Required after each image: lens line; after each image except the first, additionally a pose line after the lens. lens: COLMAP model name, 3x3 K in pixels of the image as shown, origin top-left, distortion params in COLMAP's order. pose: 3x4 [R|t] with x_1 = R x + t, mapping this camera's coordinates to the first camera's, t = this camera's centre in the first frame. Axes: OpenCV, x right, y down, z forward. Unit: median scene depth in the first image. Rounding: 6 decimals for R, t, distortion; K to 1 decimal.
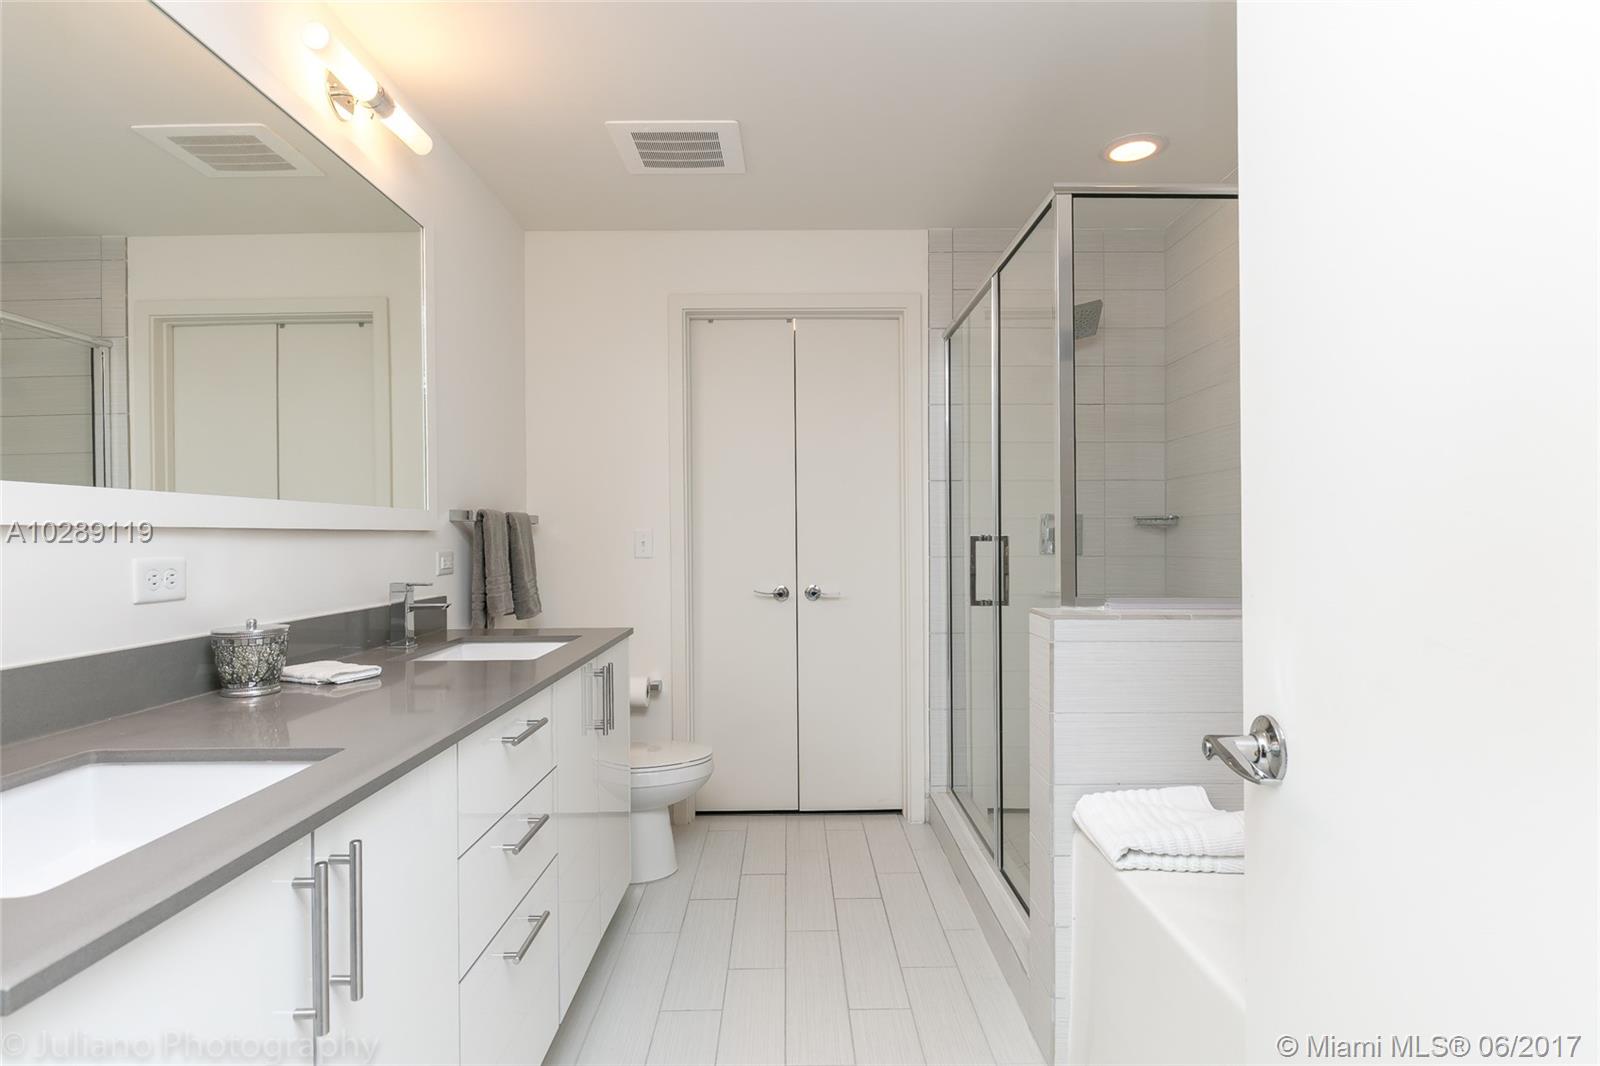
lens RADIAL K [[883.8, 0, 800.0], [0, 883.8, 538.1], [0, 0, 1]] dist [-0.001448, 0.000206]
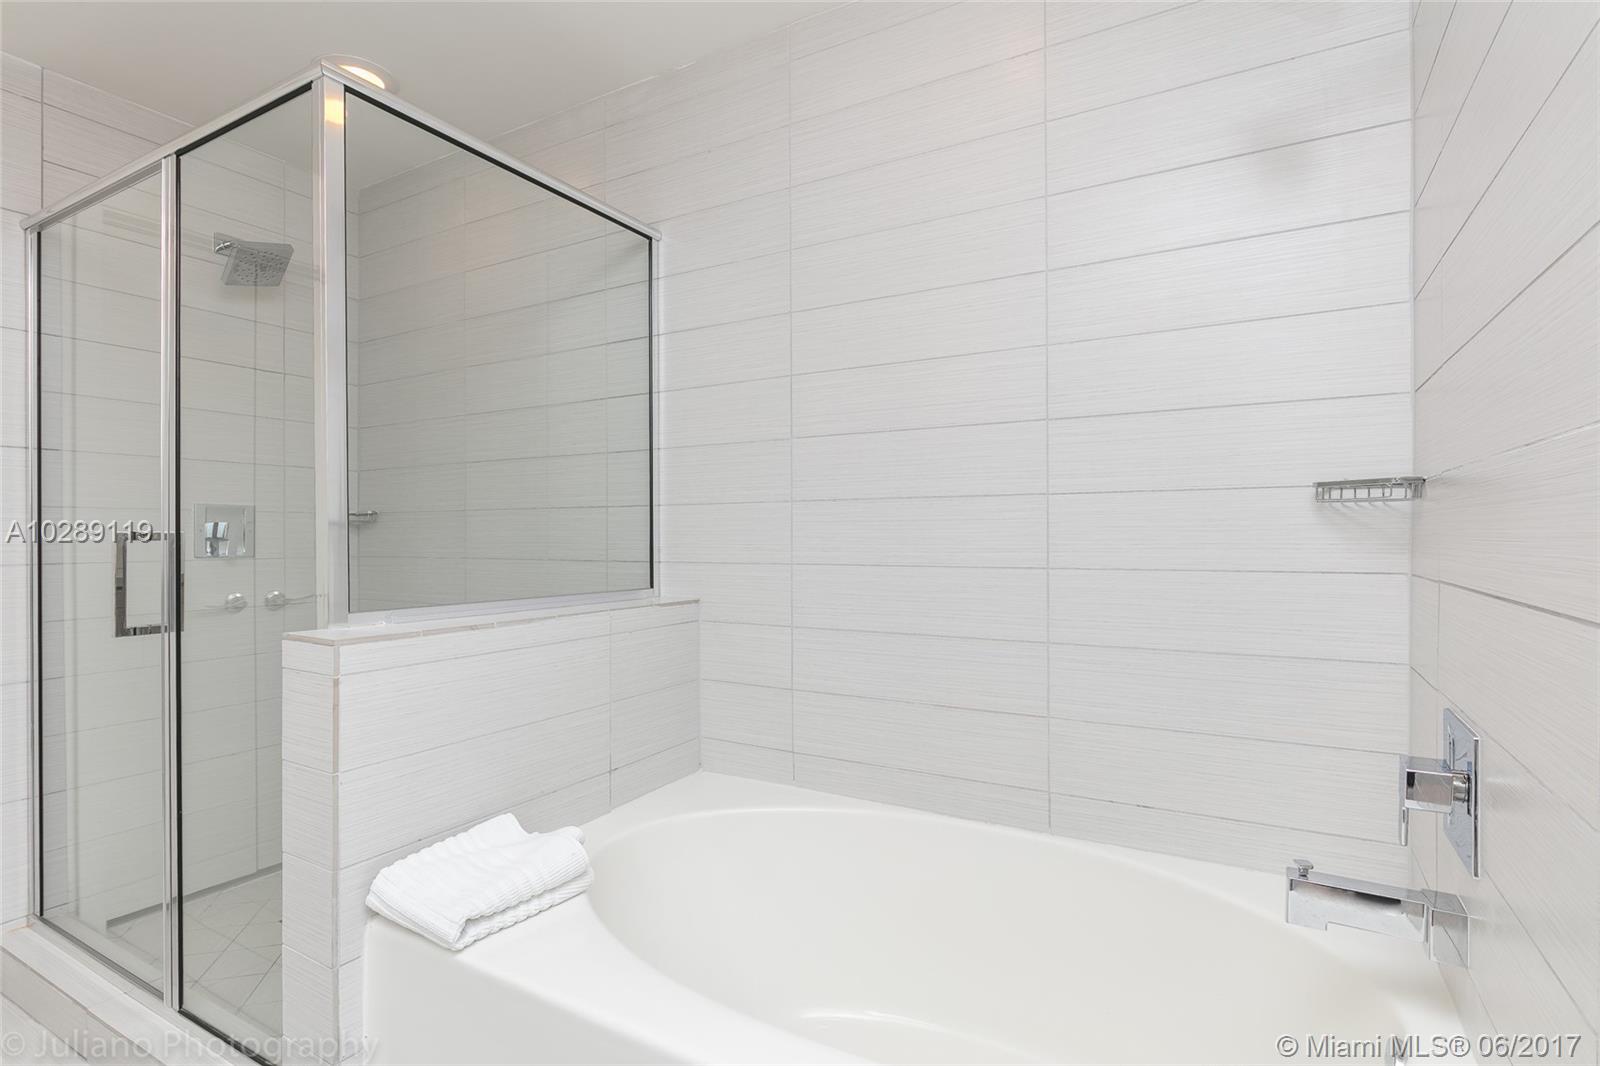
lens RADIAL K [[805.5, 0, 801.7], [0, 805.5, 532.0], [0, 0, 1]] dist [-0.005432, -0.000353]
pose [[0.488583, 0.003708, 0.872510, -0.110235], [0.000564, 0.999989, -0.004566, 0.000054], [-0.872517, 0.002723, 0.488576, 0.334236]]
